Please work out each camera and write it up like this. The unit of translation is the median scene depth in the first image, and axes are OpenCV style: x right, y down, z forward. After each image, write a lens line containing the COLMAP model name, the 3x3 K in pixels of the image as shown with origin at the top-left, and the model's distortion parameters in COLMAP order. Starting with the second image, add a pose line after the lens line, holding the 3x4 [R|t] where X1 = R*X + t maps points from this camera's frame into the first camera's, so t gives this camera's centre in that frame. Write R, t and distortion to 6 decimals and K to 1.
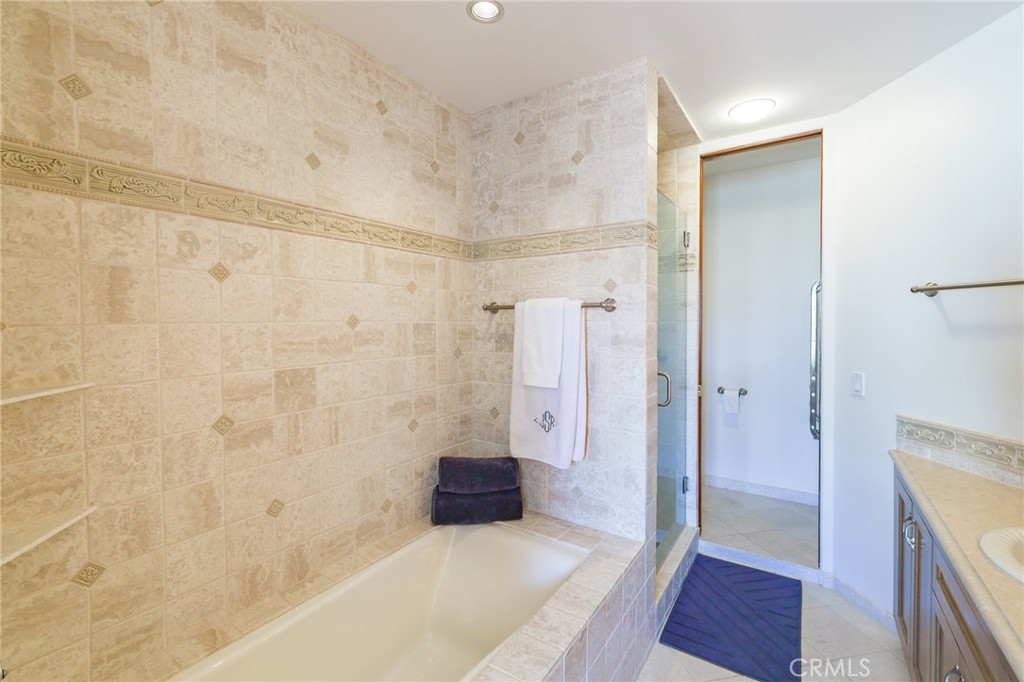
lens RADIAL K [[432.3, 0, 506.9], [0, 432.3, 341.7], [0, 0, 1]] dist [-0.002109, -0.000116]
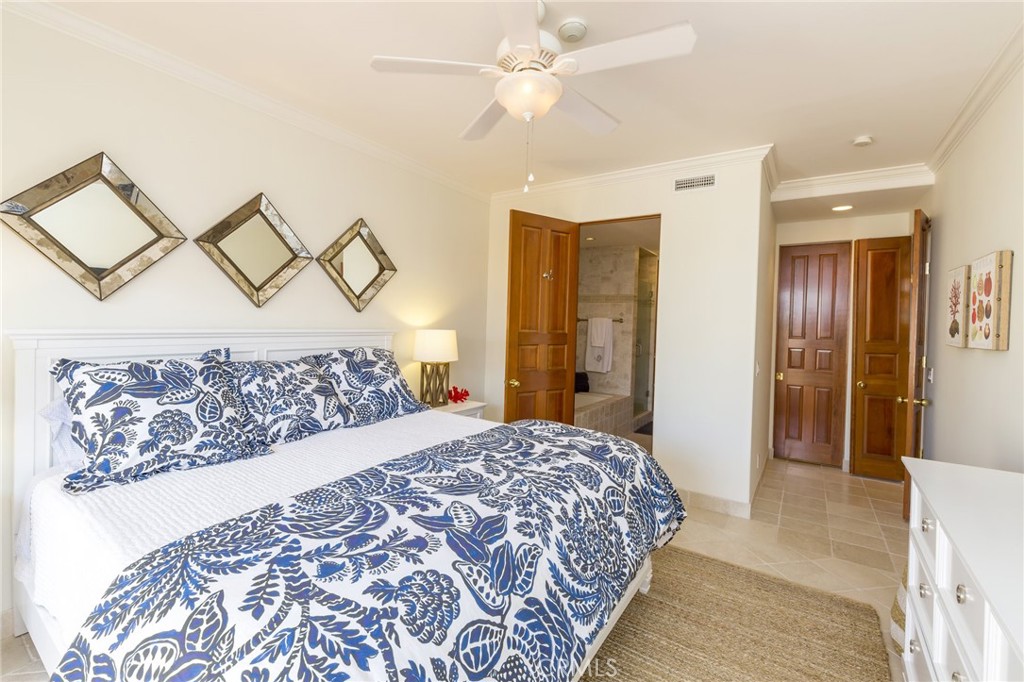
lens RADIAL K [[432.3, 0, 484.7], [0, 432.3, 343.6], [0, 0, 1]] dist [-0.002109, -0.000116]
pose [[0.998984, 0.031934, -0.031809, -0.612752], [-0.031846, 0.999487, 0.003247, 0.095986], [0.031896, -0.002231, 0.999489, -2.050472]]
